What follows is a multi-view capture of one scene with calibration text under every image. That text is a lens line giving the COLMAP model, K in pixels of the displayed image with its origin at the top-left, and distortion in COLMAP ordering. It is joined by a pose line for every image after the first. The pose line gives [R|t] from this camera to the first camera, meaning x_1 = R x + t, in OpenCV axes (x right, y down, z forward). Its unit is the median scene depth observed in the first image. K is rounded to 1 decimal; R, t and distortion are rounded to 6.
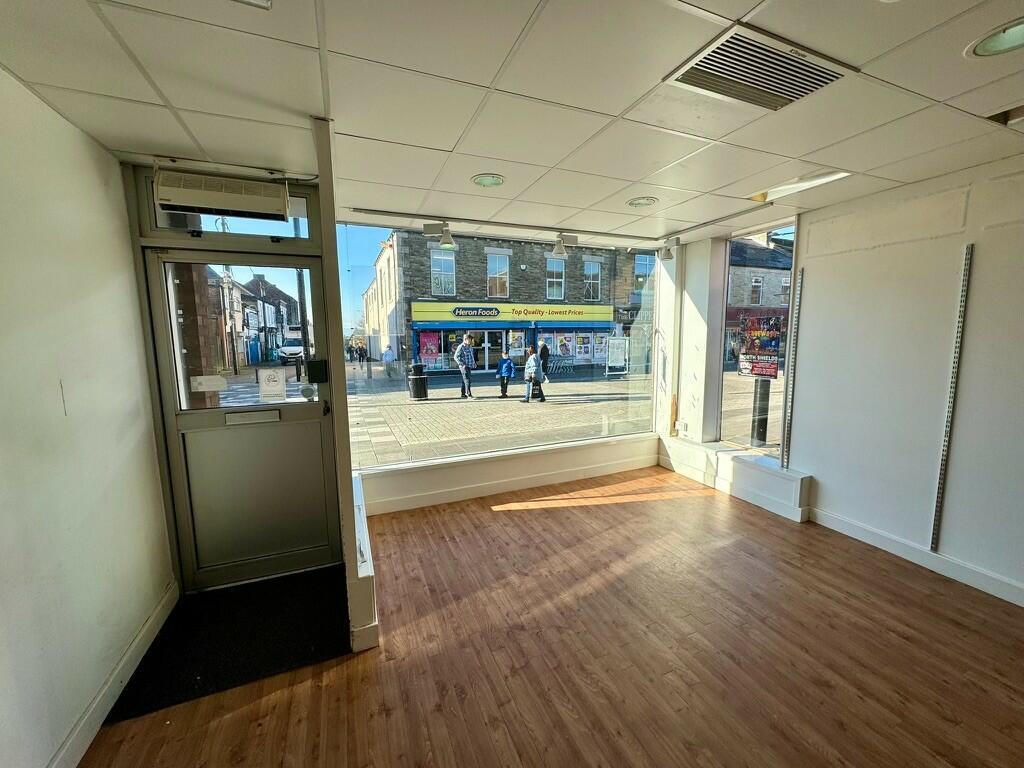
lens RADIAL K [[404.6, 0, 513.1], [0, 404.6, 382.5], [0, 0, 1]] dist [0.002533, 0.000027]
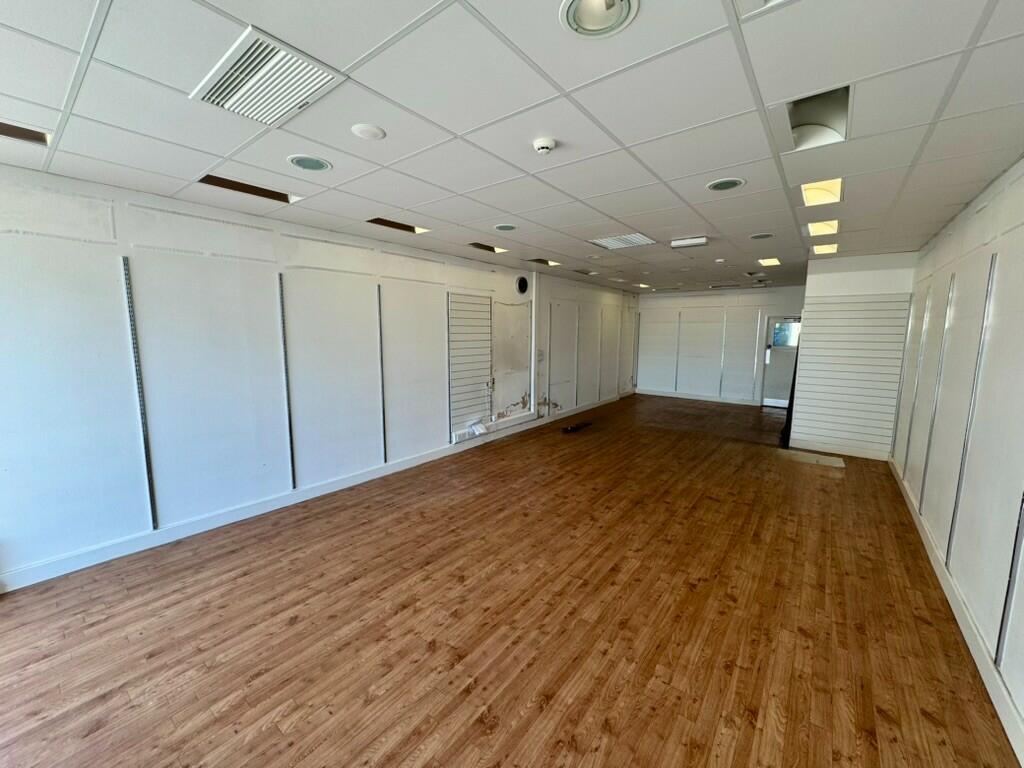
lens RADIAL K [[404.6, 0, 513.1], [0, 404.6, 382.6], [0, 0, 1]] dist [0.002533, 0.000027]
pose [[-0.485679, -0.103934, 0.867937, -0.431138], [0.108656, 0.978028, 0.177919, -0.083766], [-0.867358, 0.180718, -0.463714, 0.677829]]
